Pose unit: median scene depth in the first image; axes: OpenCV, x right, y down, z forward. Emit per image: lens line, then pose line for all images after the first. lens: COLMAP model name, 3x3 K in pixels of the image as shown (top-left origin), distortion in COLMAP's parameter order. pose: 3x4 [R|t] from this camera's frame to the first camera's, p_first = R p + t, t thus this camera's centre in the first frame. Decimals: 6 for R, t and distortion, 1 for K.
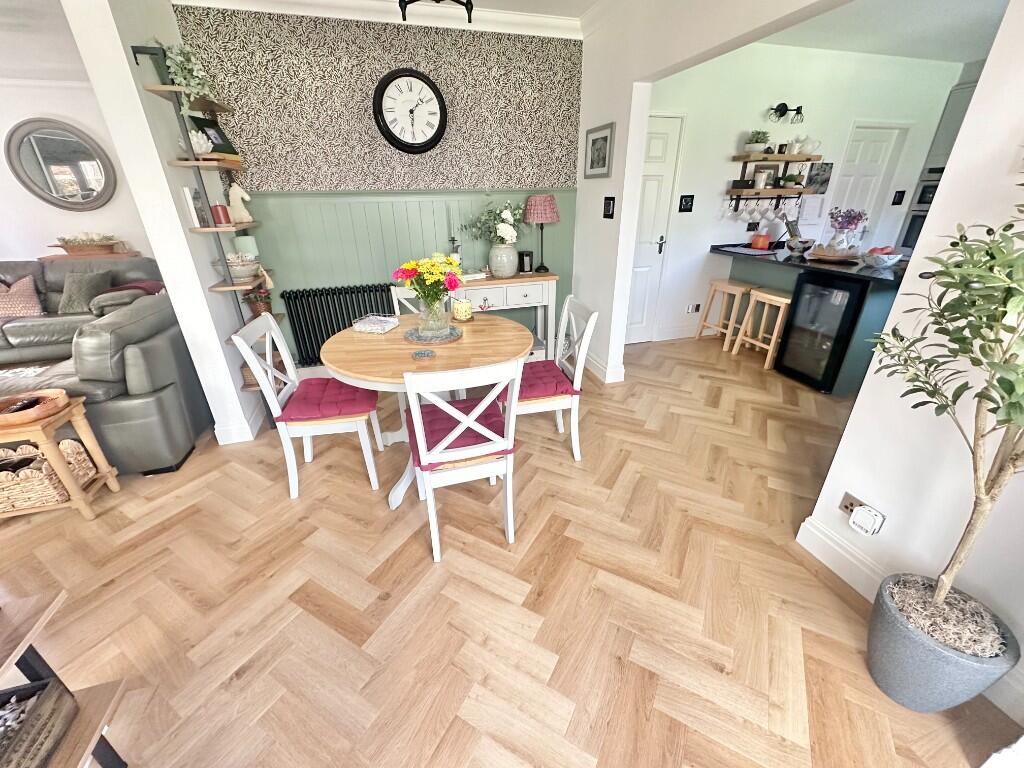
lens RADIAL K [[408.4, 0, 510.5], [0, 408.4, 378.5], [0, 0, 1]] dist [-0.003625, -0.000239]
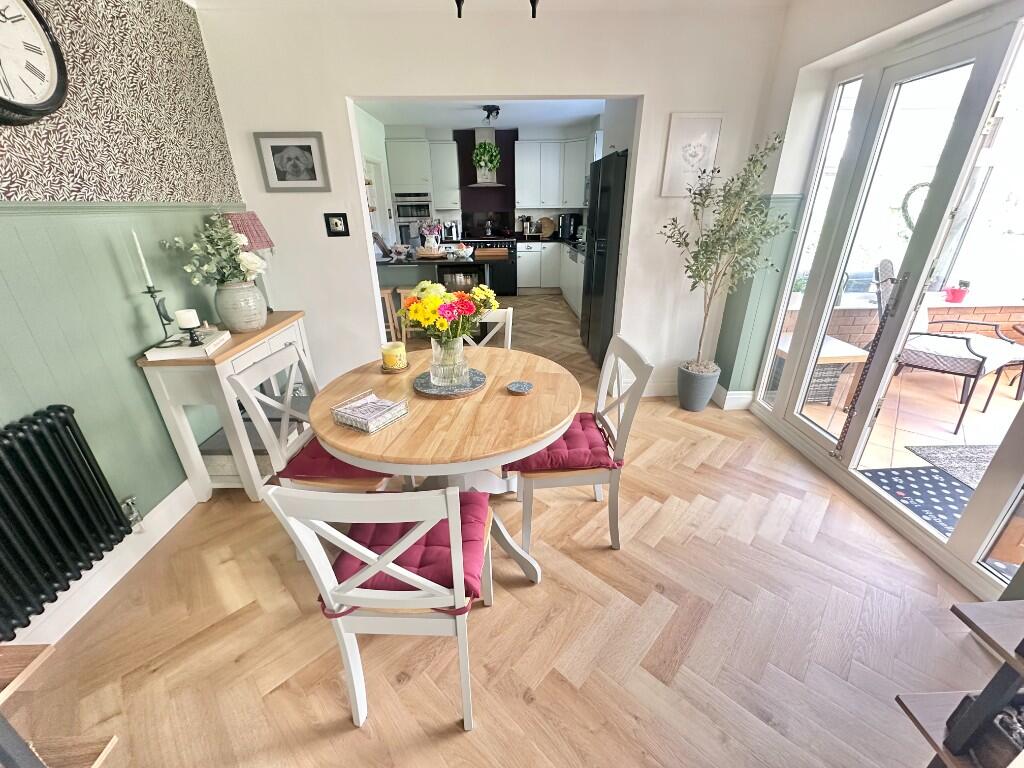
lens RADIAL K [[408.4, 0, 511.8], [0, 408.4, 382.2], [0, 0, 1]] dist [-0.003625, -0.000239]
pose [[0.255981, -0.374905, 0.891022, -0.465369], [0.407219, 0.877779, 0.252343, -0.139882], [-0.876725, 0.298246, 0.377363, 0.321736]]
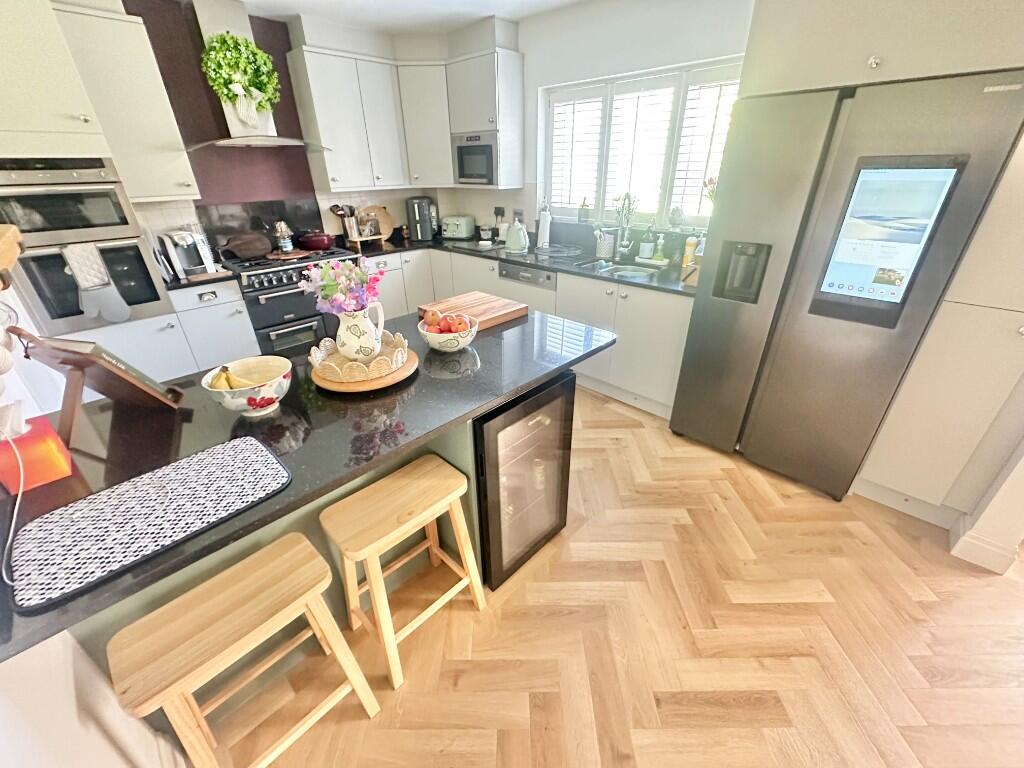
lens RADIAL K [[408.4, 0, 514.9], [0, 408.4, 380.5], [0, 0, 1]] dist [-0.003625, -0.000239]
pose [[-0.493975, -0.384895, 0.779644, 0.328251], [0.376986, 0.713204, 0.590949, -0.422649], [-0.783499, 0.585829, -0.207205, 0.848710]]
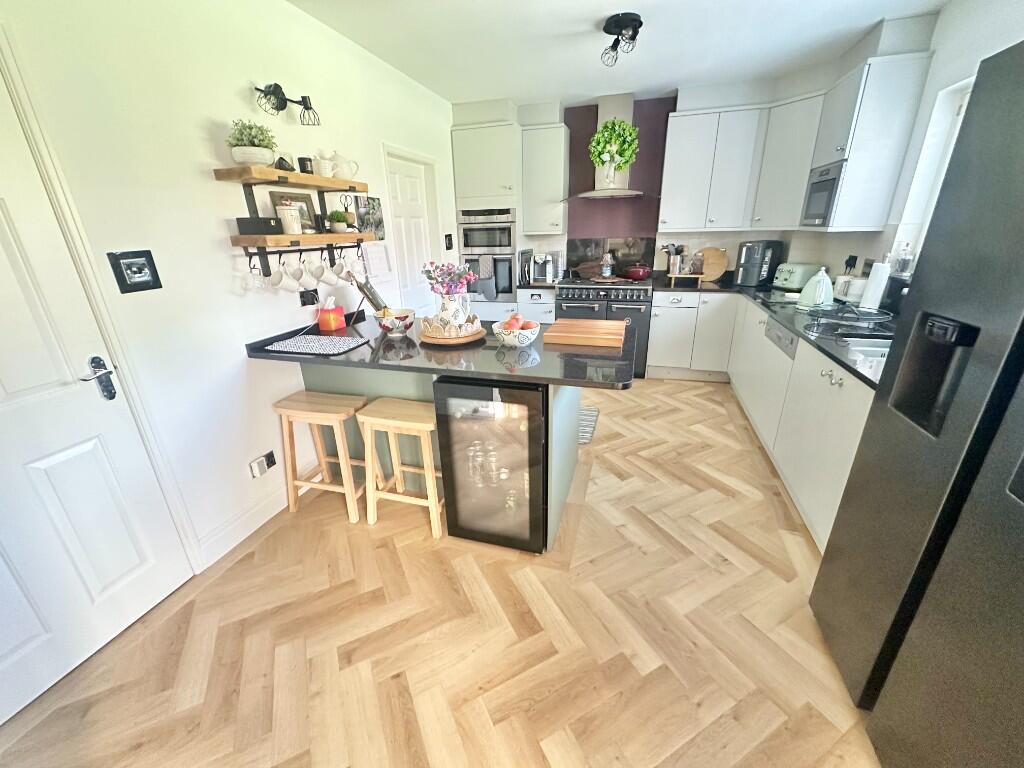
lens RADIAL K [[408.4, 0, 516.7], [0, 408.4, 383.1], [0, 0, 1]] dist [-0.003625, -0.000239]
pose [[0.543002, -0.294149, 0.786527, 0.280808], [0.359483, 0.927902, 0.098841, -0.224641], [-0.758894, 0.229072, 0.609594, 0.480914]]
